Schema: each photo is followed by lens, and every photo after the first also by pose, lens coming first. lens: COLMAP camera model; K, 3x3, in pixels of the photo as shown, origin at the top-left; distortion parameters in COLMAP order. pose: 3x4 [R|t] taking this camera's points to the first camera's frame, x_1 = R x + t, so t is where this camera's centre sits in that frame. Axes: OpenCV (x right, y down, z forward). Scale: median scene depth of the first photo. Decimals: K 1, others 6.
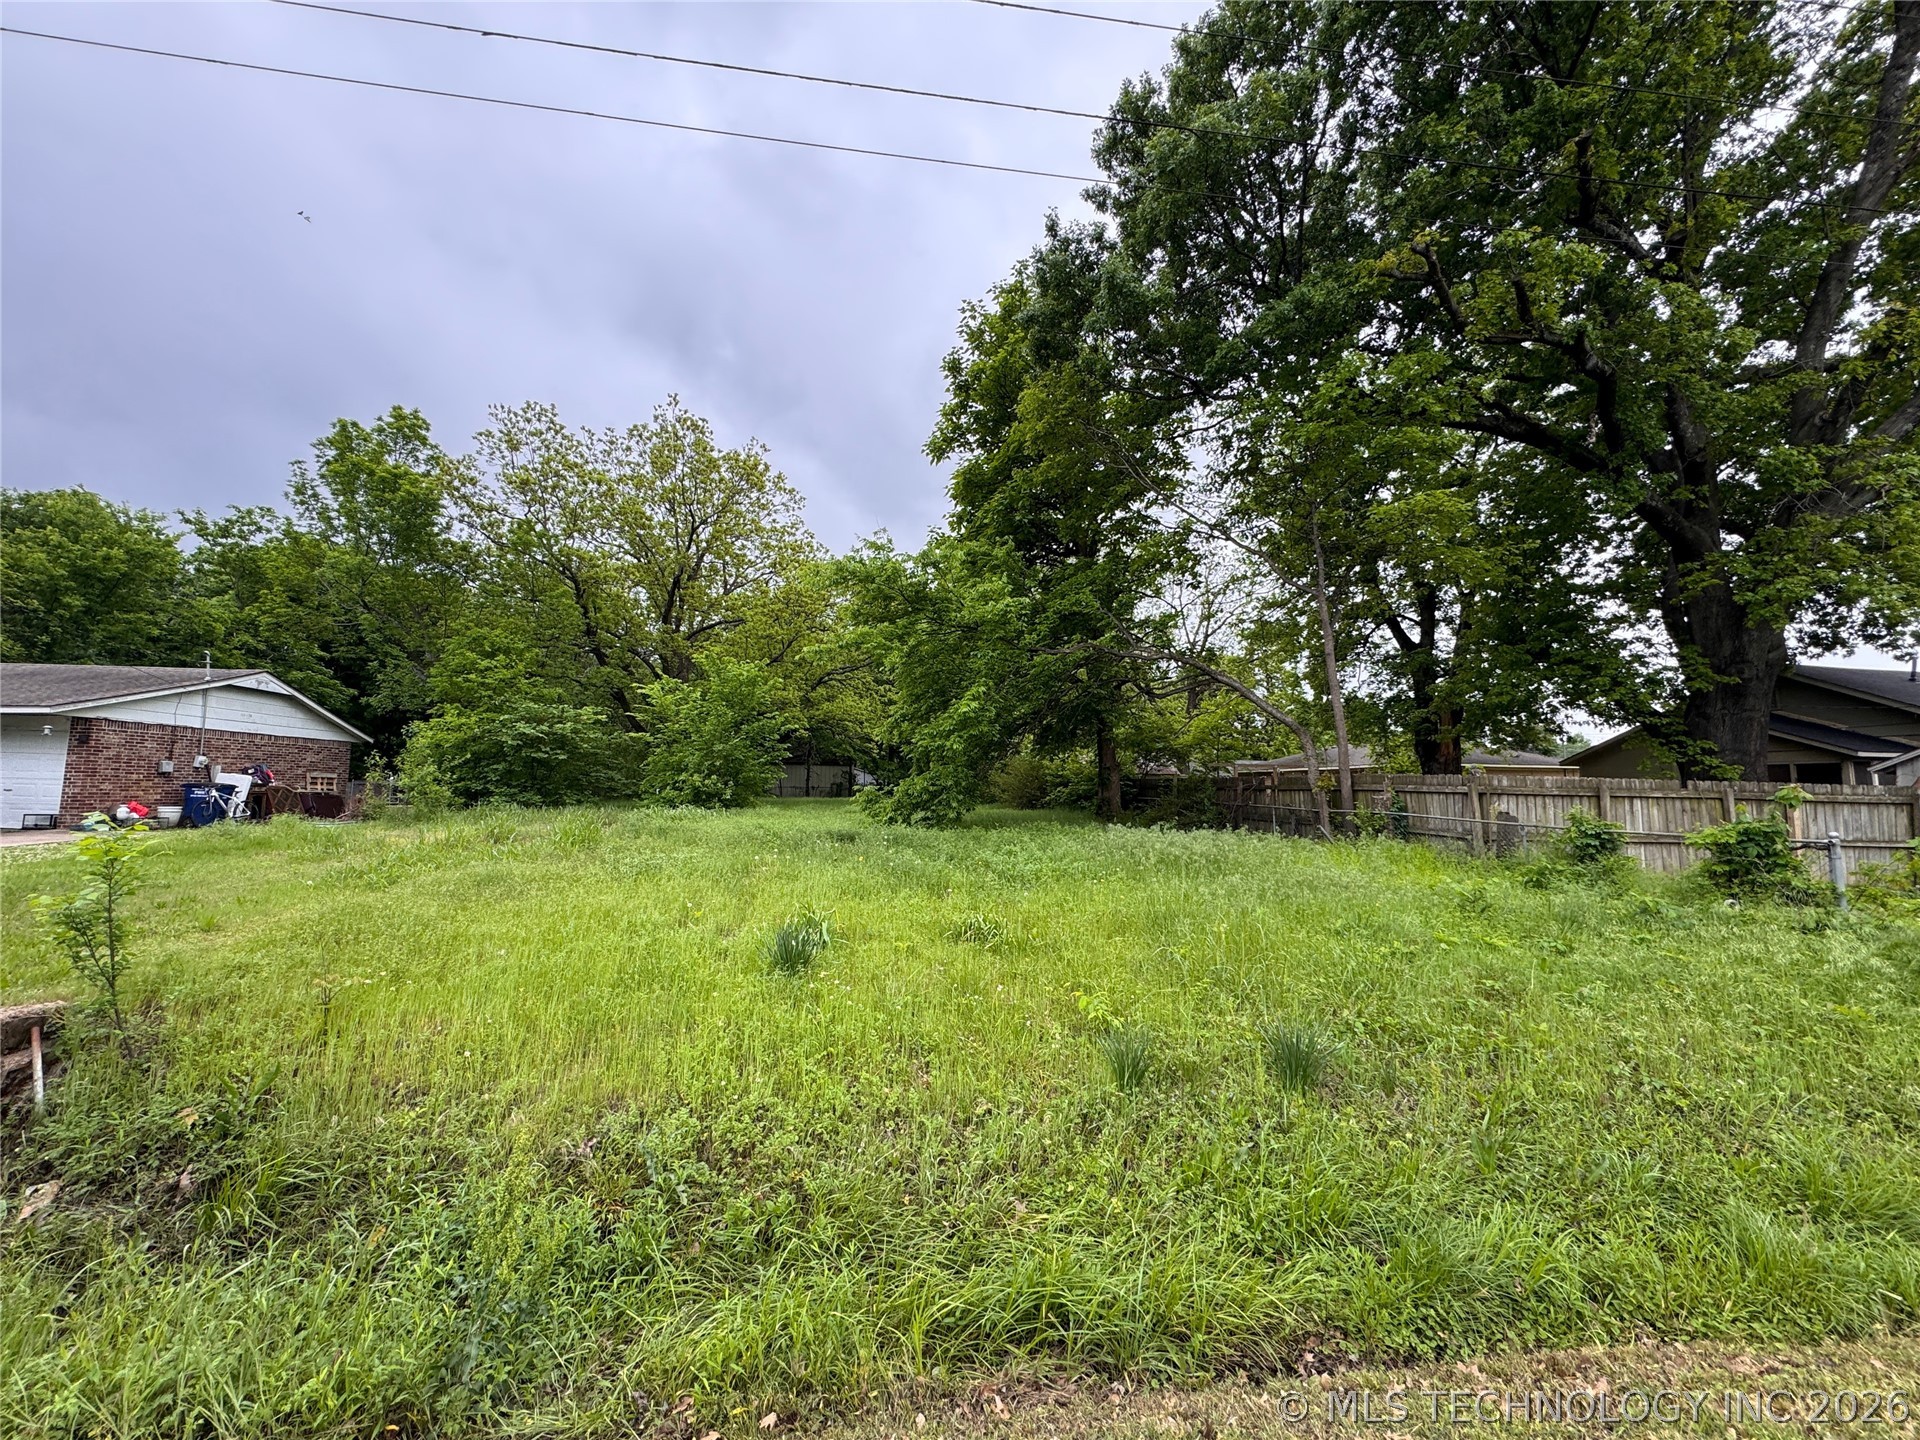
lens RADIAL K [[762.5, 0, 960.0], [0, 762.5, 720.0], [0, 0, 1]] dist [-0.004172, -0.000193]
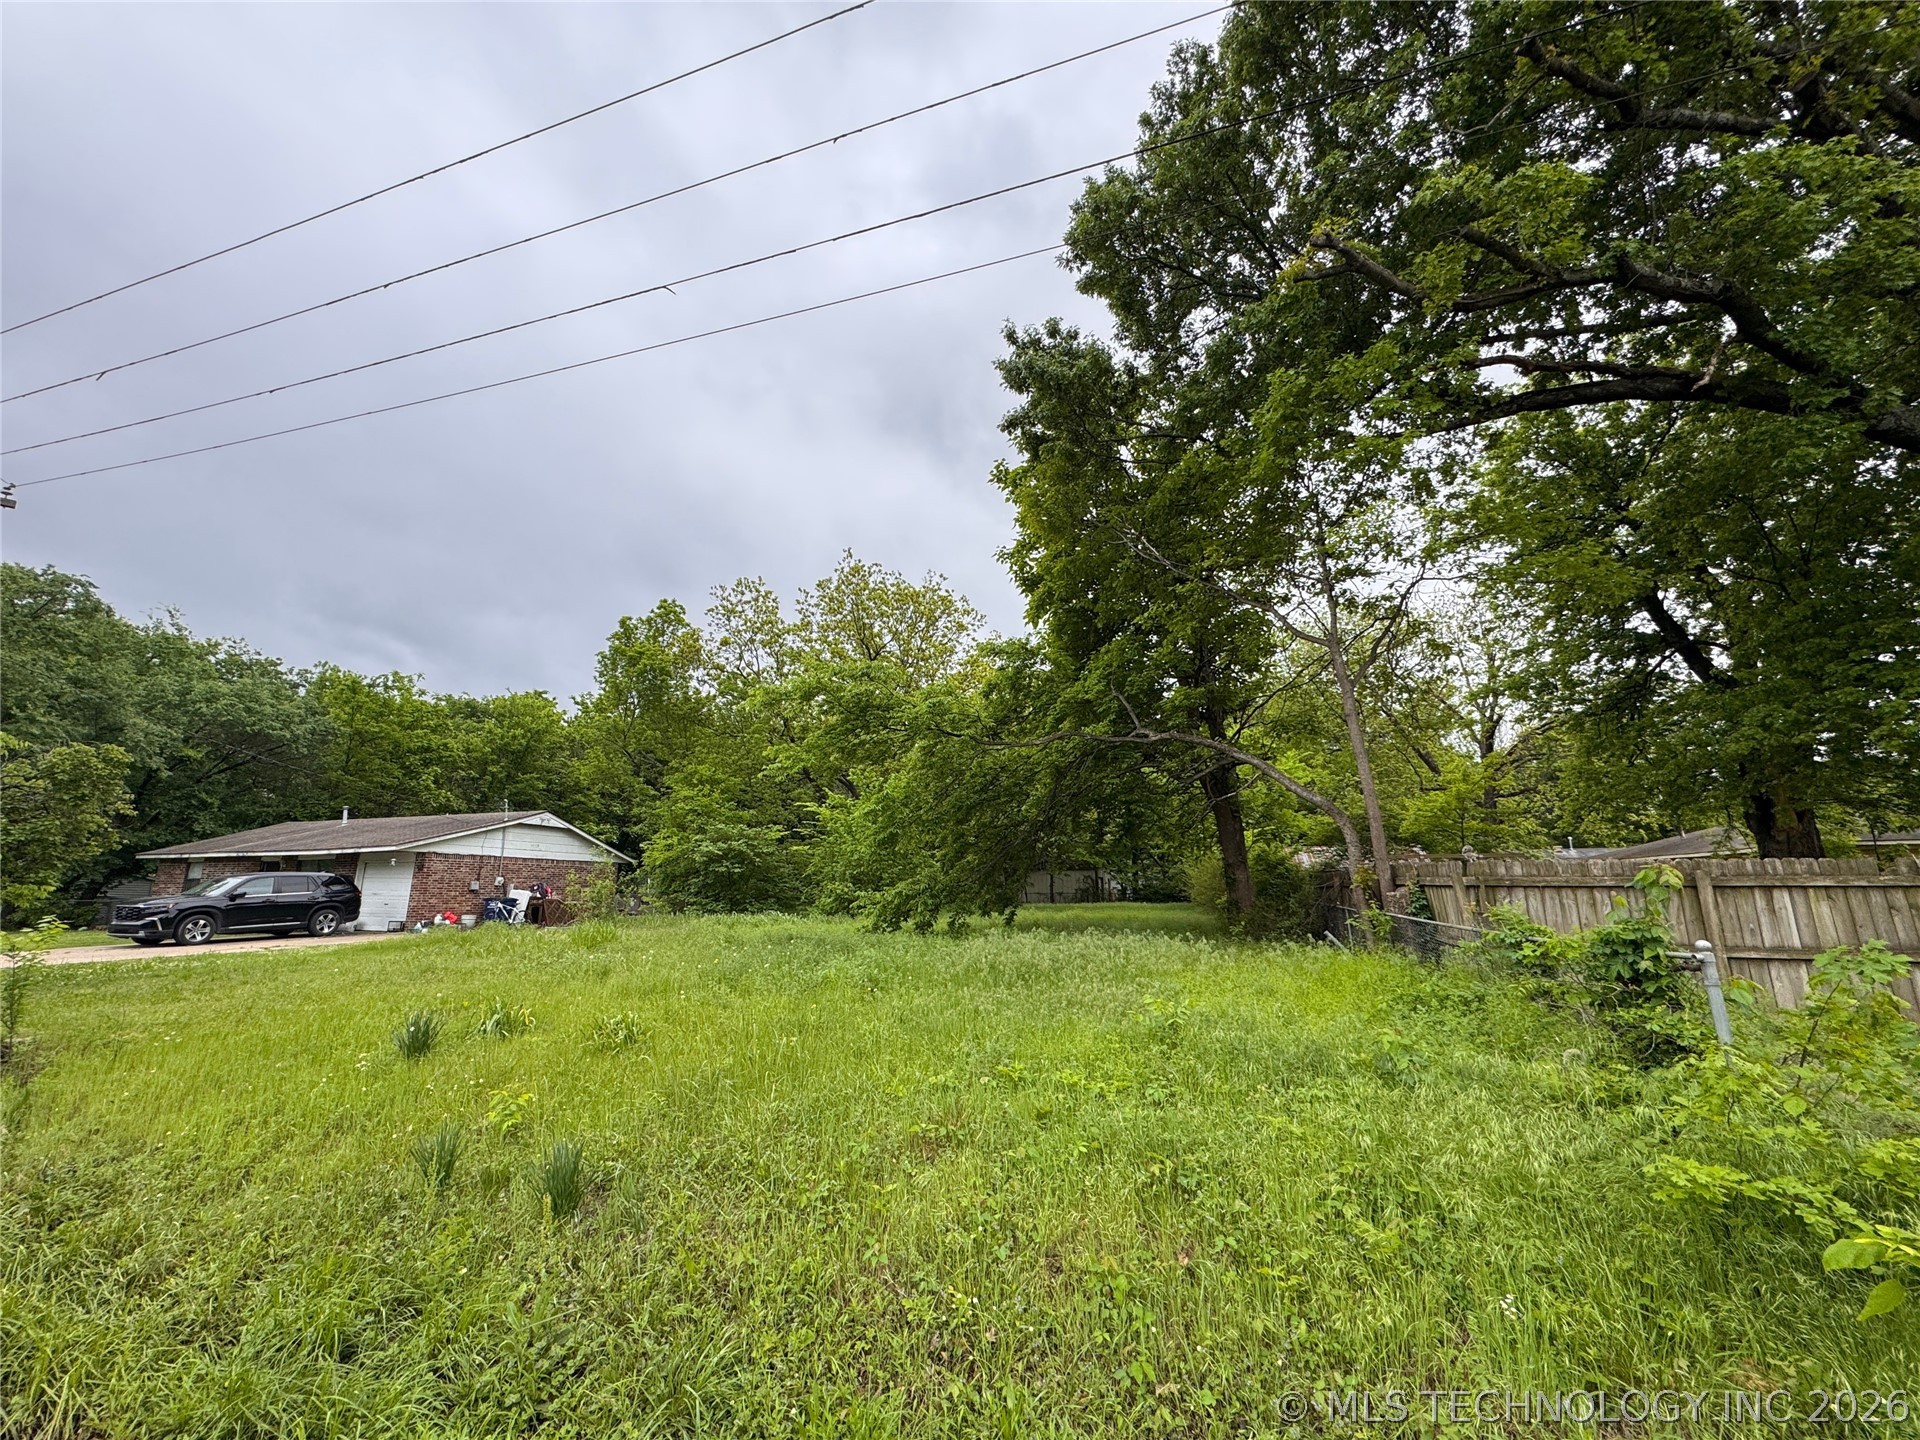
lens RADIAL K [[766.3, 0, 957.7], [0, 766.3, 718.2], [0, 0, 1]] dist [0.000177, 0.000349]
pose [[0.907989, -0.108521, -0.404697, 0.302040], [0.052070, 0.987615, -0.148007, 0.011151], [0.415747, 0.113316, 0.902394, 0.064633]]
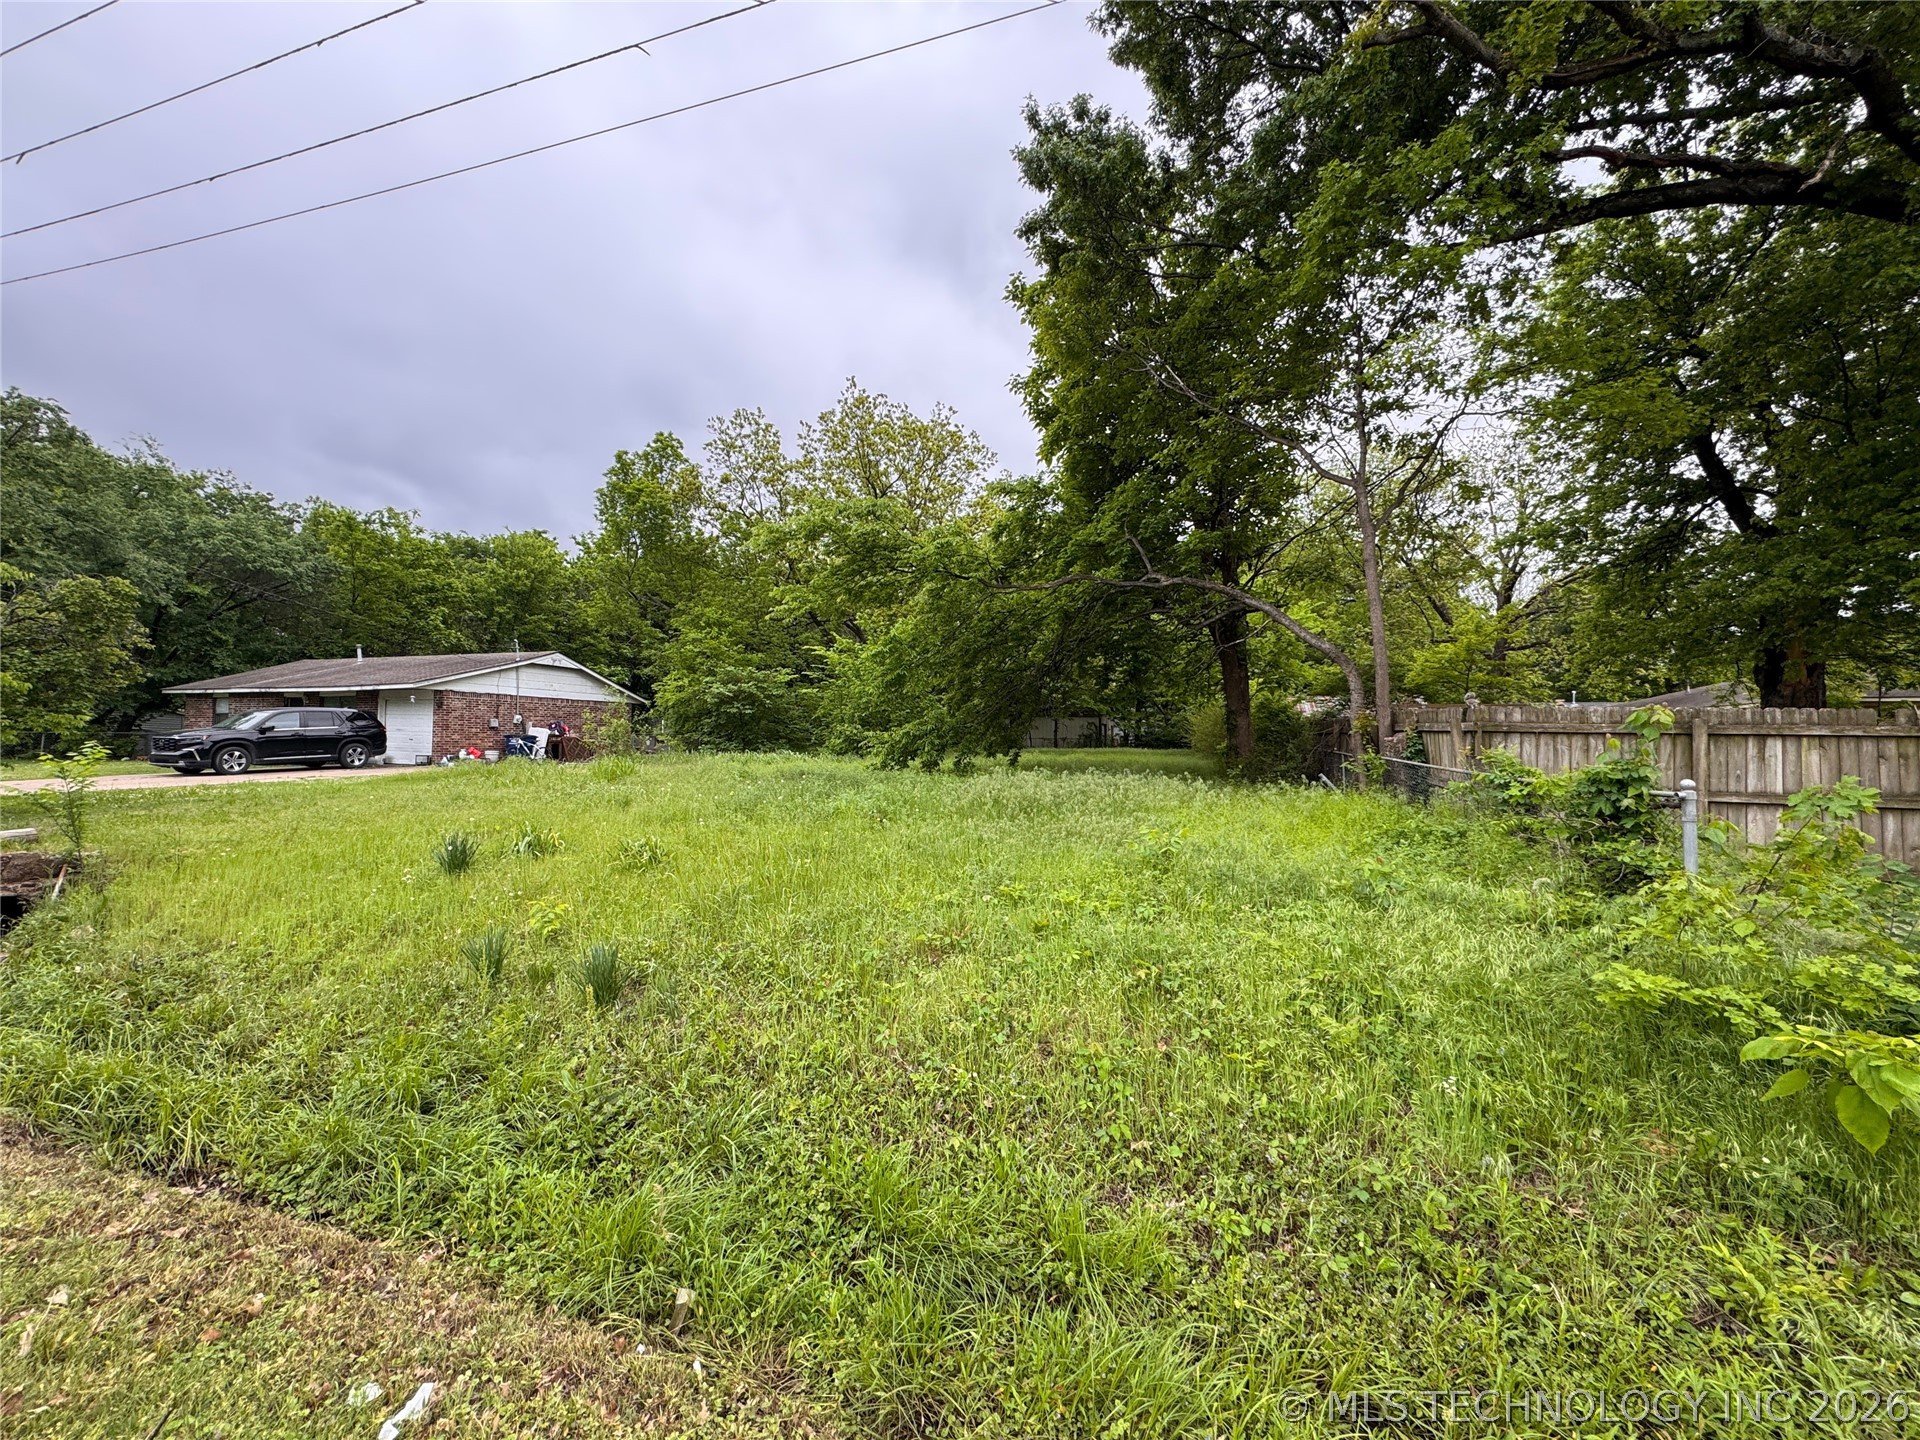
lens RADIAL K [[766.3, 0, 957.7], [0, 766.3, 718.2], [0, 0, 1]] dist [0.000177, 0.000349]
pose [[0.904861, -0.014606, -0.425457, 0.301737], [0.038728, 0.998091, 0.048102, 0.015273], [0.423942, -0.060002, 0.903699, 0.064644]]
